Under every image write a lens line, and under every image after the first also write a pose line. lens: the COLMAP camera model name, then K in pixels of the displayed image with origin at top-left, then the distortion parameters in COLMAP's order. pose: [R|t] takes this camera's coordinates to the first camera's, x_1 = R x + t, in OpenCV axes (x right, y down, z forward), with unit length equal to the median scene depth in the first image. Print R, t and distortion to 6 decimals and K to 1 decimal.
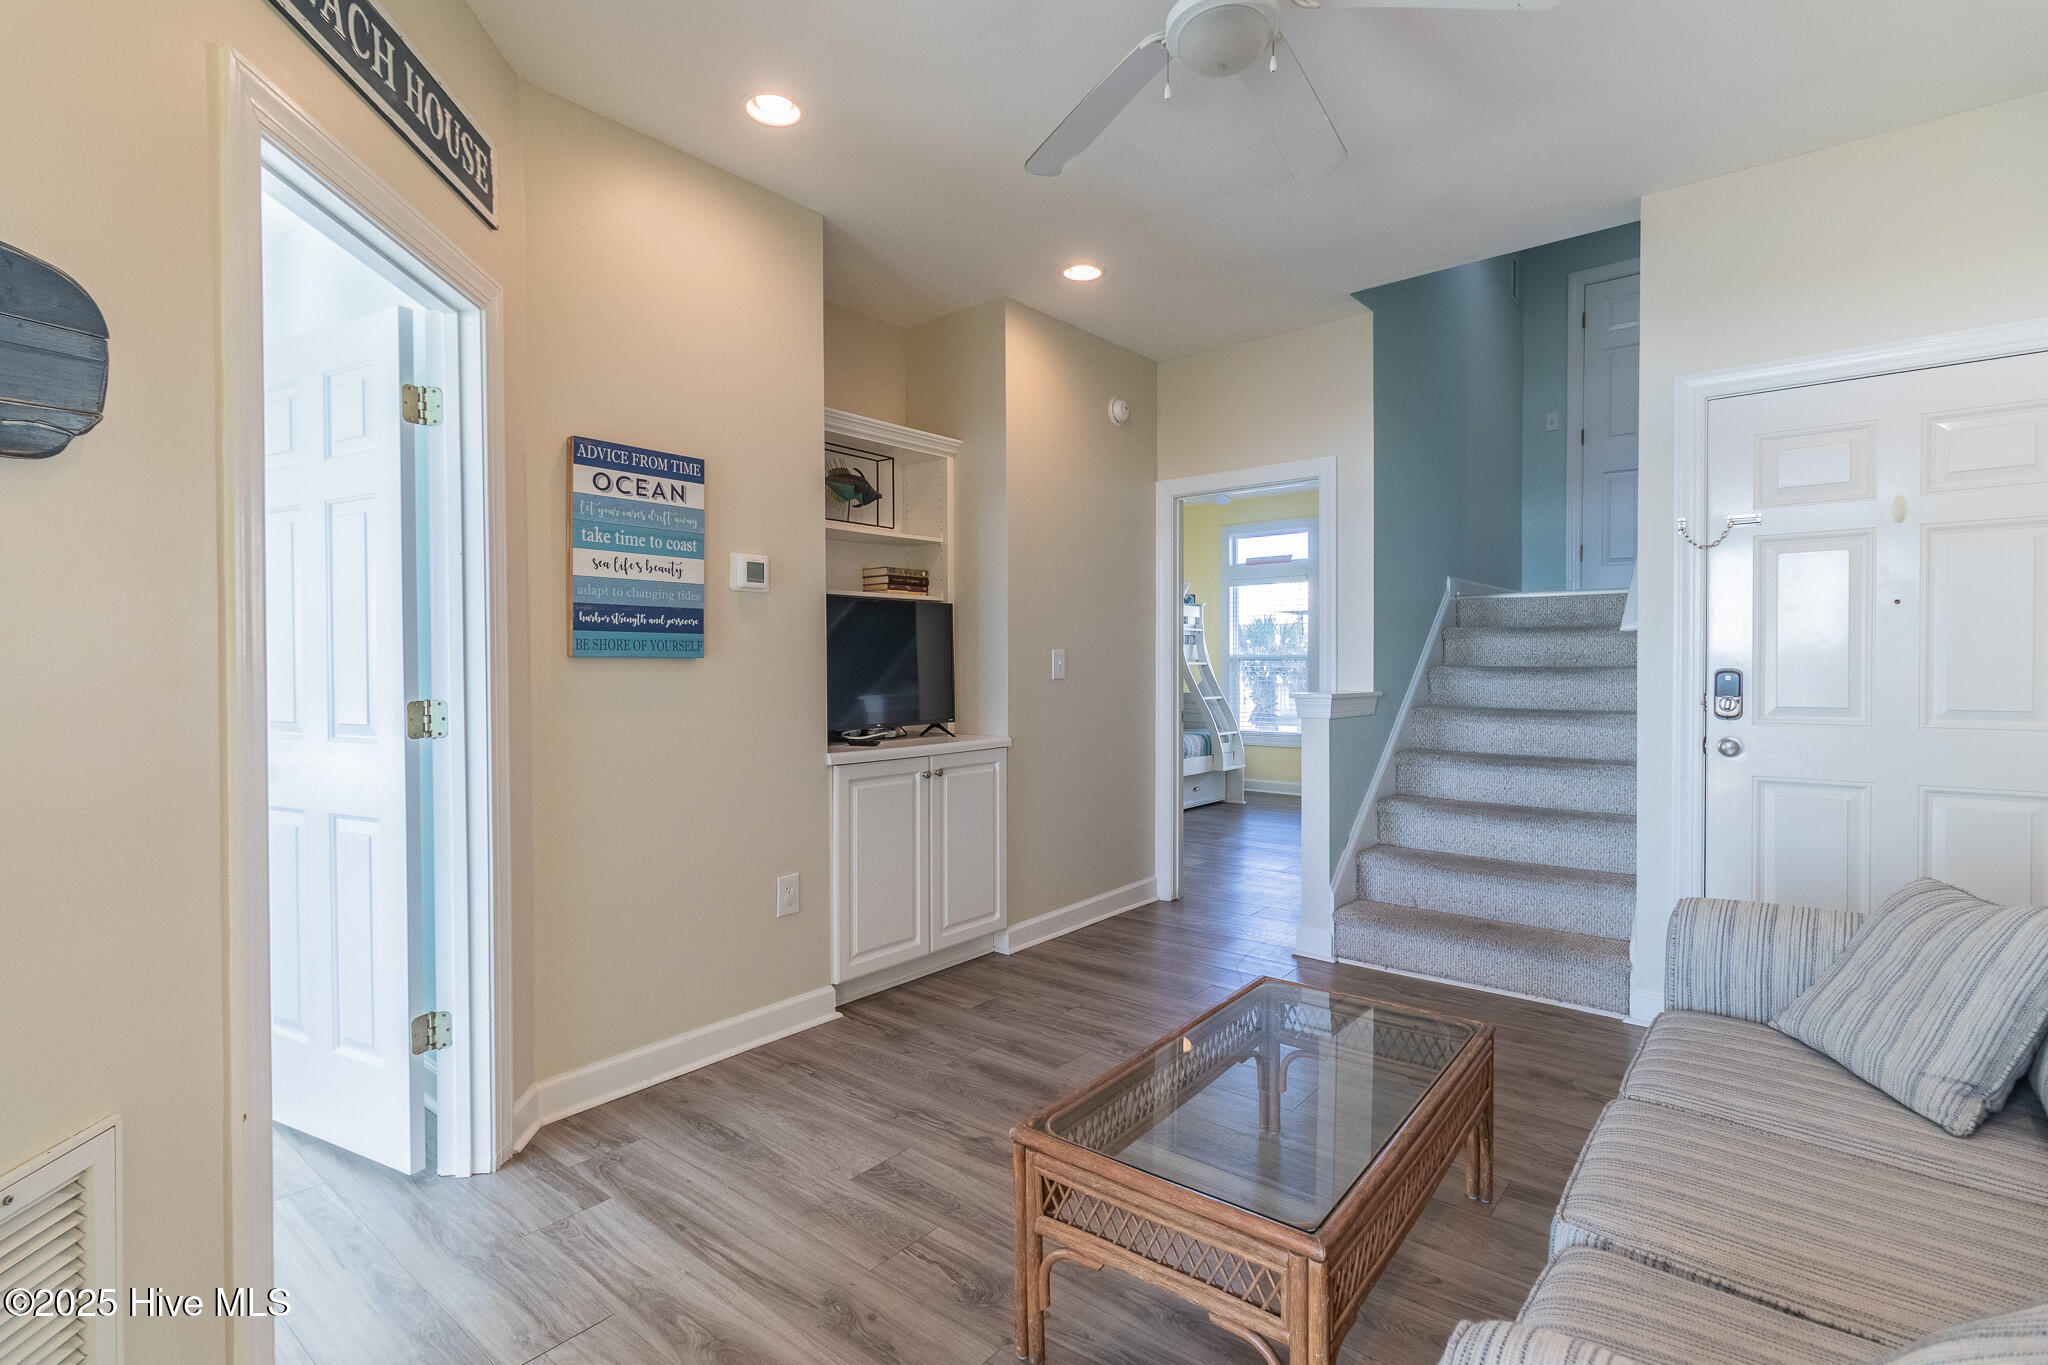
lens RADIAL K [[946.3, 0, 1031.0], [0, 946.3, 683.7], [0, 0, 1]] dist [0.001985, 0.000832]
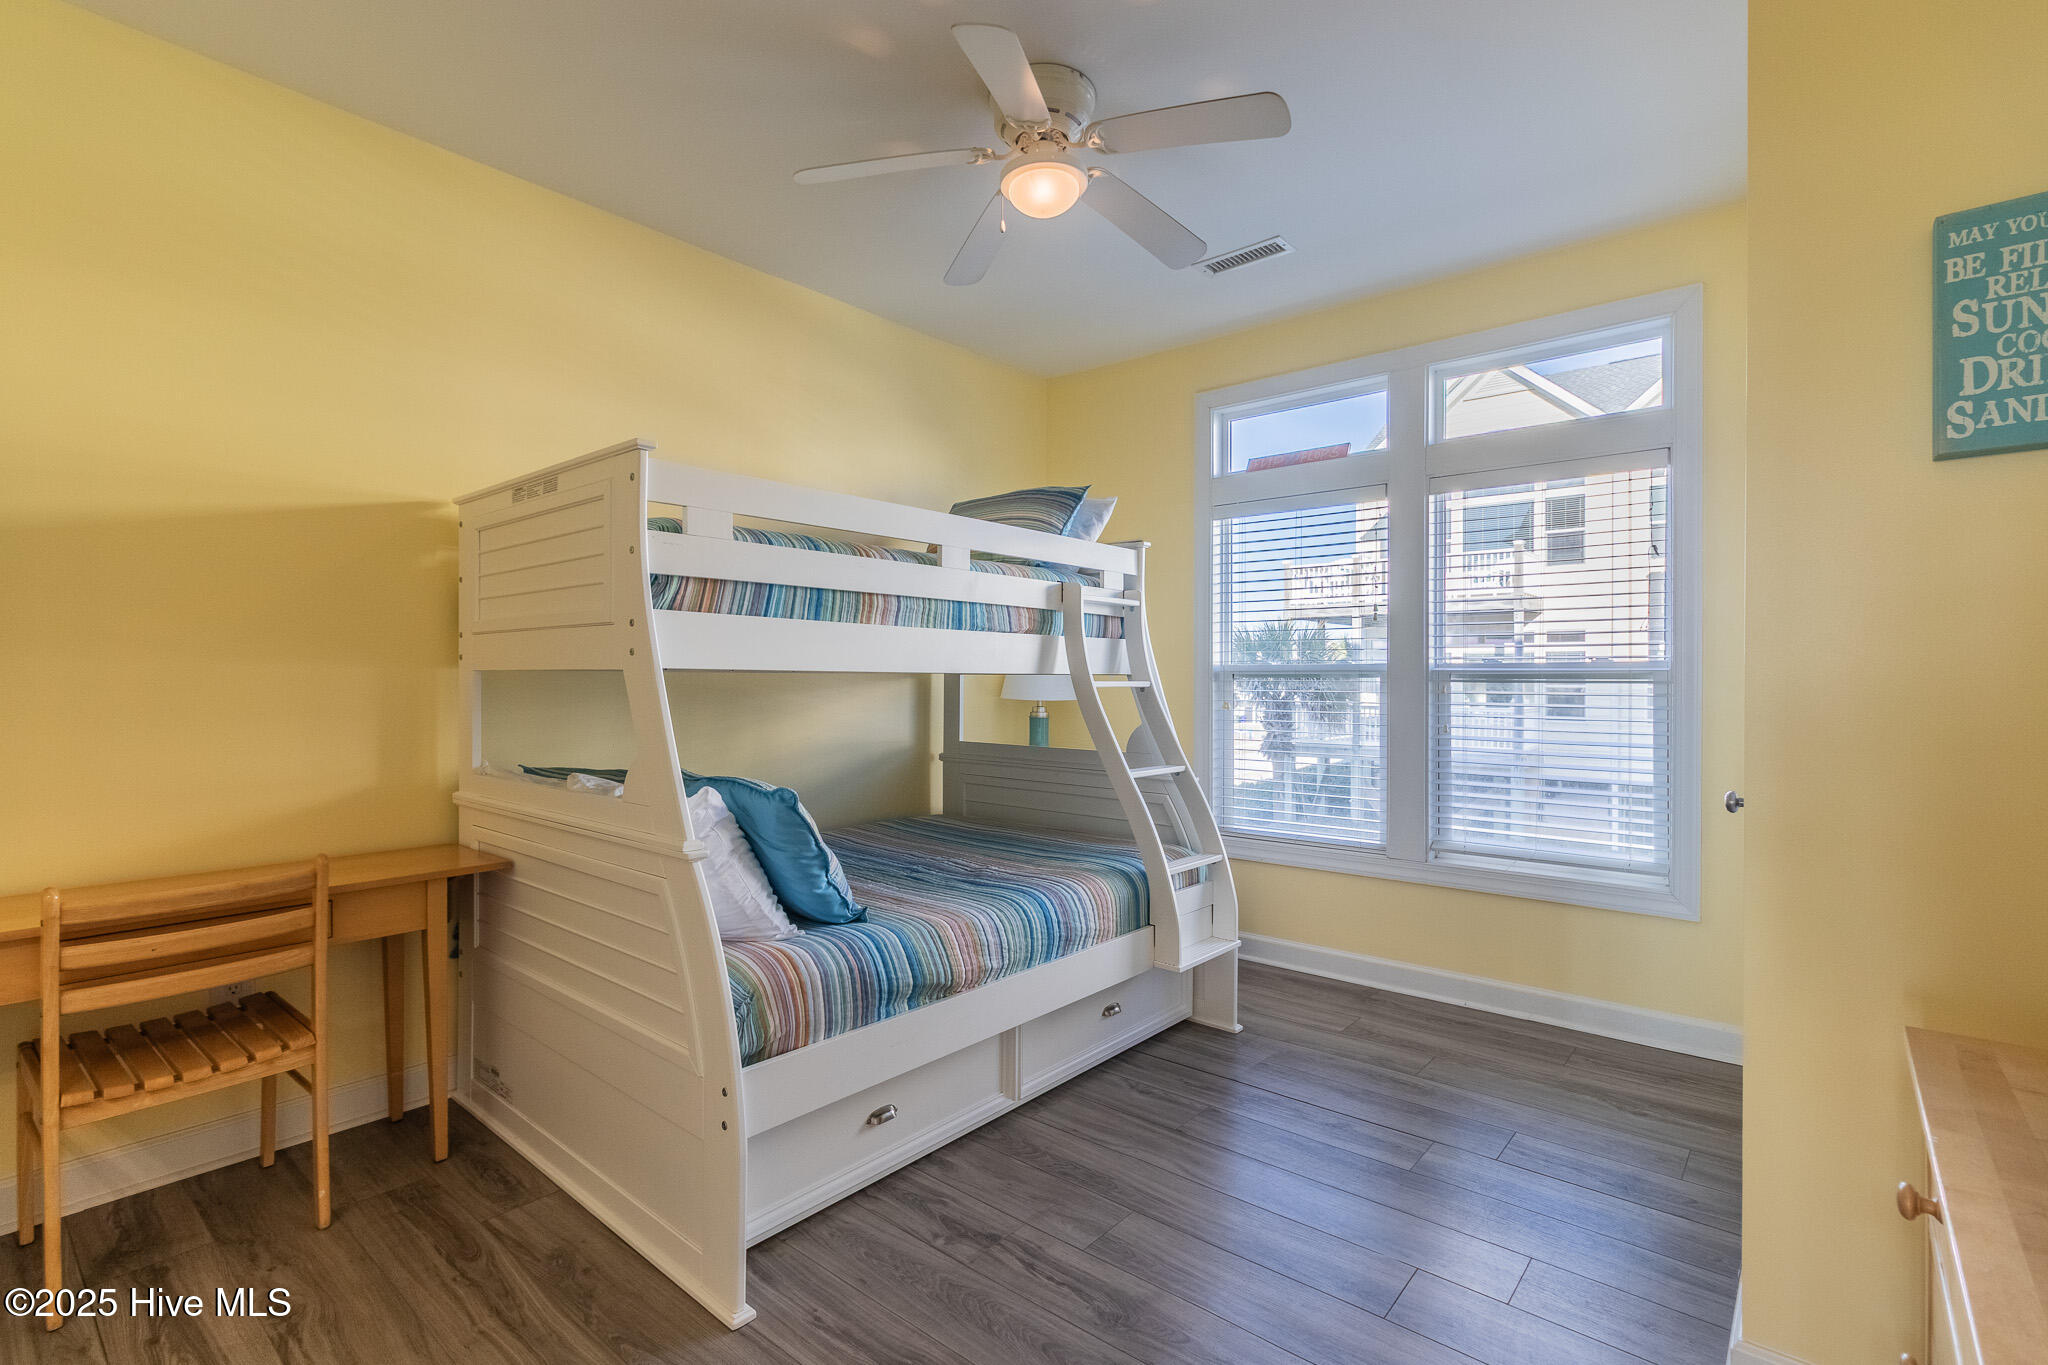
lens RADIAL K [[946.3, 0, 1019.3], [0, 946.3, 680.0], [0, 0, 1]] dist [0.001985, 0.000832]
pose [[0.999658, 0.010083, -0.024138, 0.137615], [-0.010507, 0.999791, -0.017529, -0.015495], [0.023956, 0.017777, 0.999555, 0.578970]]
